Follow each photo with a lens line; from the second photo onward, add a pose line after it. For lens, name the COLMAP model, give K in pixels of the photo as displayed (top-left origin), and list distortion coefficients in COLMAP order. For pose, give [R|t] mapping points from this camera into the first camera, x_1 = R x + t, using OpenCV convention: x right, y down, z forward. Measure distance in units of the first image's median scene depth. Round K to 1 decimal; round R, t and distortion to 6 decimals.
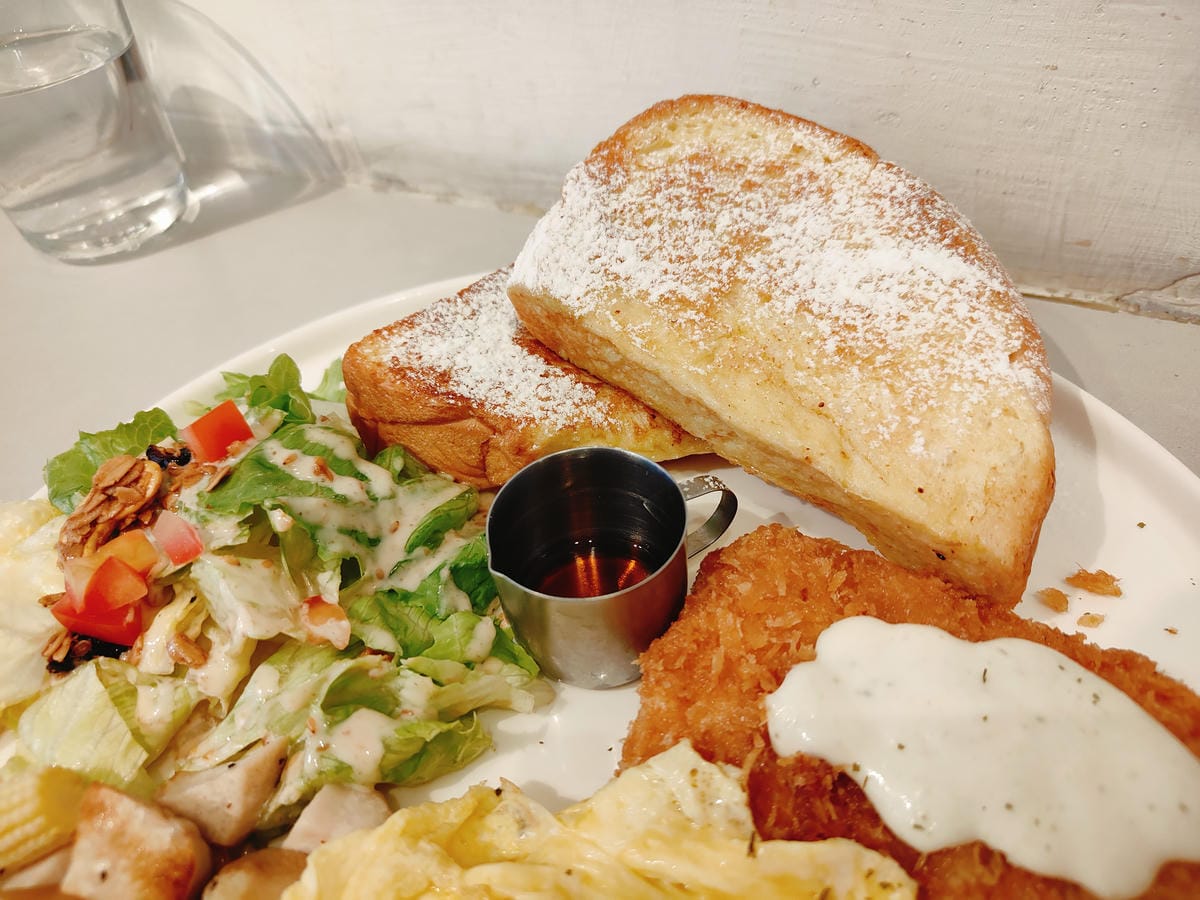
lens RADIAL K [[851.7, 0, 600.0], [0, 851.7, 450.0], [0, 0, 1]] dist [-0.013599, -0.009893]
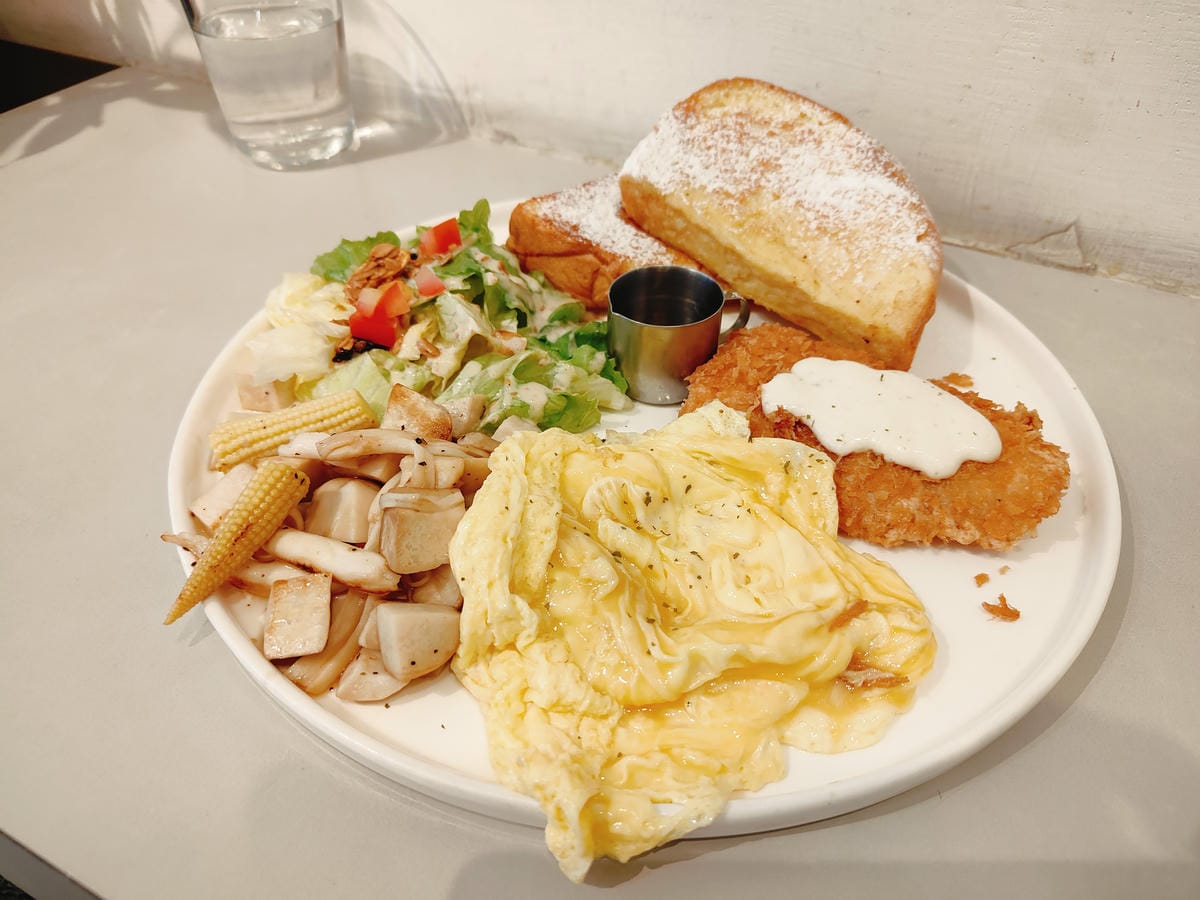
lens RADIAL K [[851.7, 0, 600.0], [0, 851.7, 450.0], [0, 0, 1]] dist [-0.013599, -0.009893]
pose [[0.995255, 0.094937, 0.021338, -0.131027], [-0.093797, 0.994372, -0.049269, 0.410339], [-0.025895, 0.047034, 0.998558, -0.596084]]
